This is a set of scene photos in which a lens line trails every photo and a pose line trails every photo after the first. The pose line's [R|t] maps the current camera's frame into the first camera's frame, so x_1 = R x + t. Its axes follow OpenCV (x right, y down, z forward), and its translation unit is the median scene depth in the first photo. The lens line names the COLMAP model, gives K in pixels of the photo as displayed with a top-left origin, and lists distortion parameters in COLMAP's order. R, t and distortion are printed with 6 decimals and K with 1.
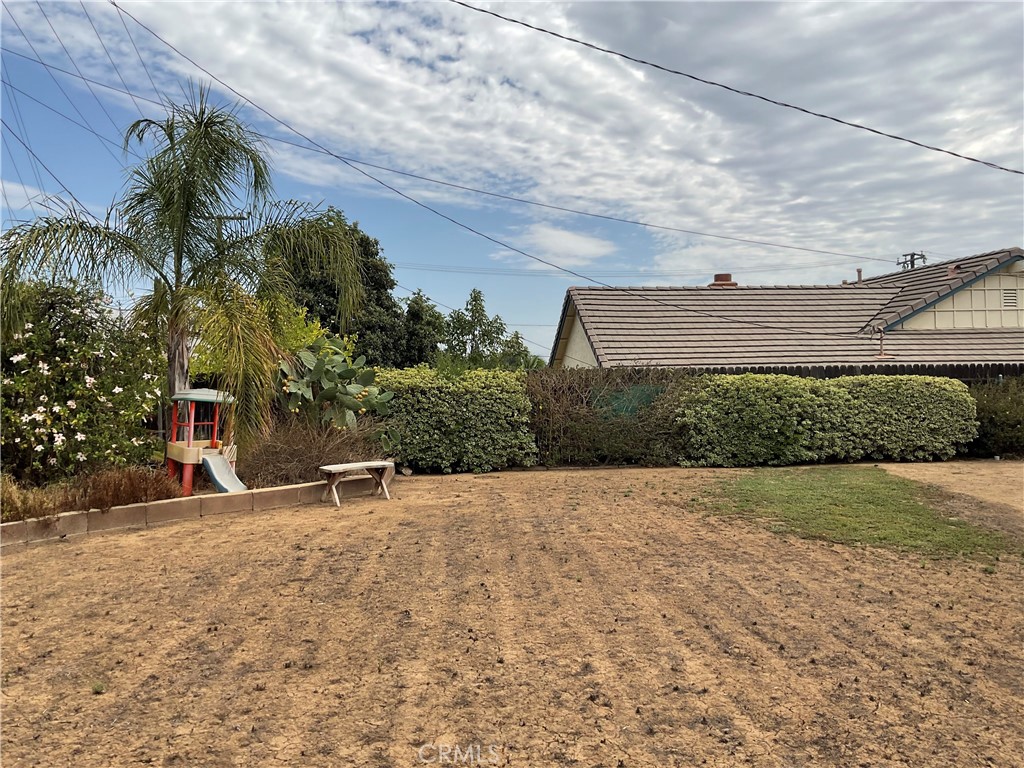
lens RADIAL K [[853.2, 0, 512.1], [0, 853.2, 382.3], [0, 0, 1]] dist [0.052870, -0.086730]
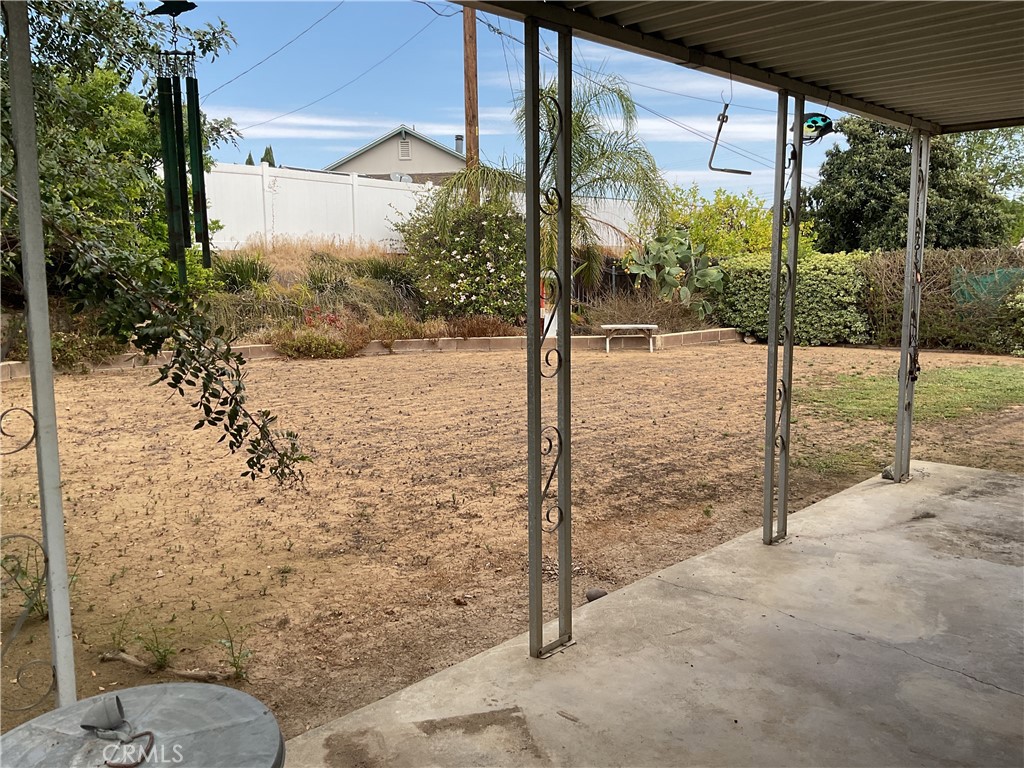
lens RADIAL K [[853.2, 0, 510.7], [0, 853.2, 383.8], [0, 0, 1]] dist [0.052870, -0.086730]
pose [[0.601052, 0.104724, -0.792319, 0.622371], [0.002406, 0.991136, 0.132827, 0.004105], [0.799207, -0.081742, 0.595472, 0.009164]]
